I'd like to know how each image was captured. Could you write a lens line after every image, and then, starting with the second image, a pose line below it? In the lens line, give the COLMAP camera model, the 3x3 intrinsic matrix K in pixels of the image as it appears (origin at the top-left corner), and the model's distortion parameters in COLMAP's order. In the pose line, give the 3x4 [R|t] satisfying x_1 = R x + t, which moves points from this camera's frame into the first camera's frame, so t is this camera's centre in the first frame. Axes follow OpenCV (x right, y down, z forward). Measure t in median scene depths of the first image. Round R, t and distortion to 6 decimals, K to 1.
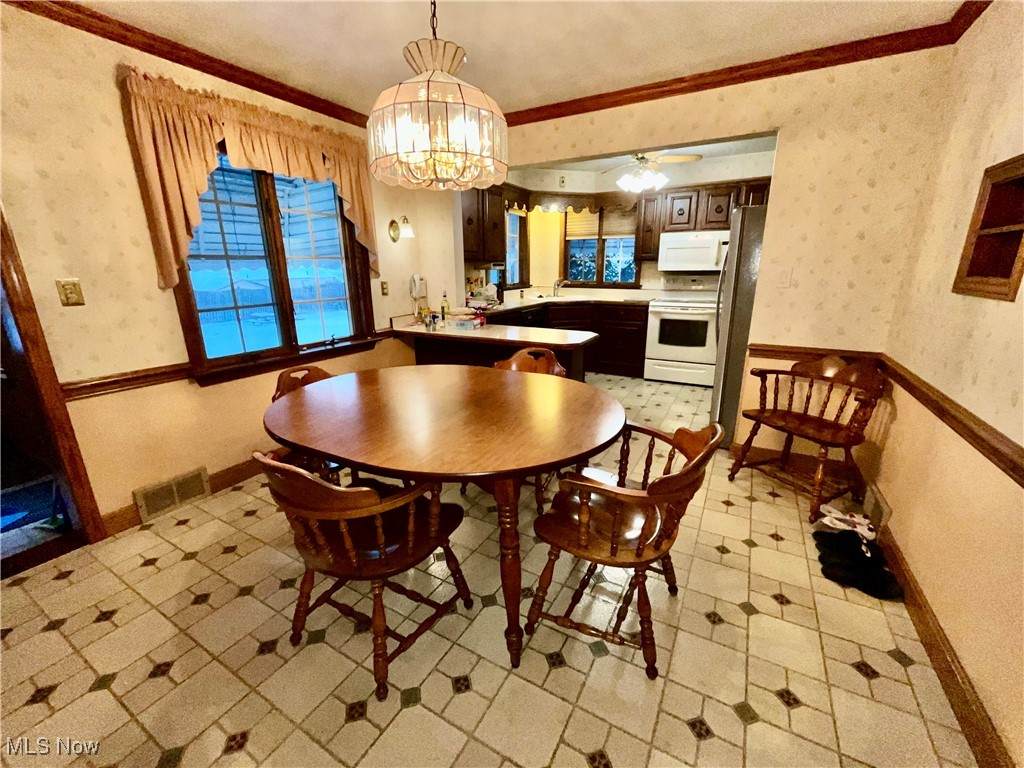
lens RADIAL K [[418.4, 0, 510.7], [0, 418.4, 382.2], [0, 0, 1]] dist [-0.003780, -0.000071]
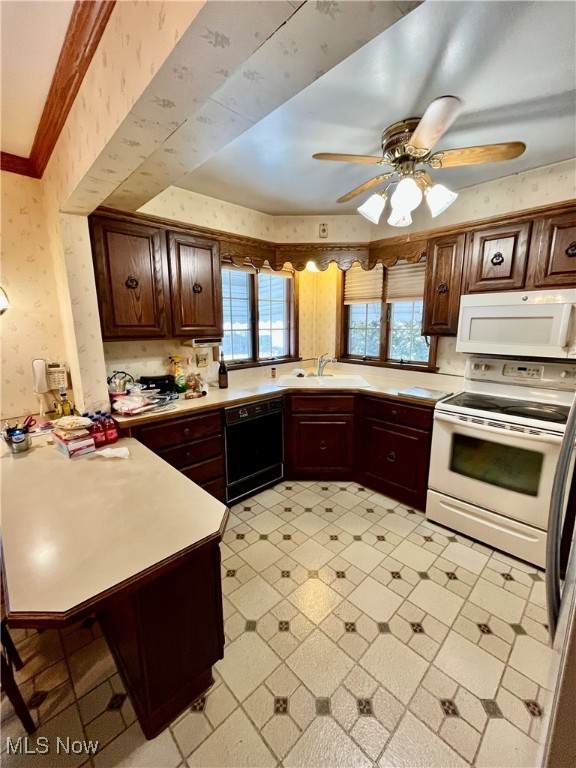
lens RADIAL K [[313.8, 0, 288.0], [0, 313.8, 381.1], [0, 0, 1]] dist [-0.003780, -0.000071]
pose [[0.957968, 0.058538, -0.280840, 0.432128], [-0.081153, 0.994270, -0.069577, -0.298752], [0.275158, 0.089444, 0.957229, 0.843934]]
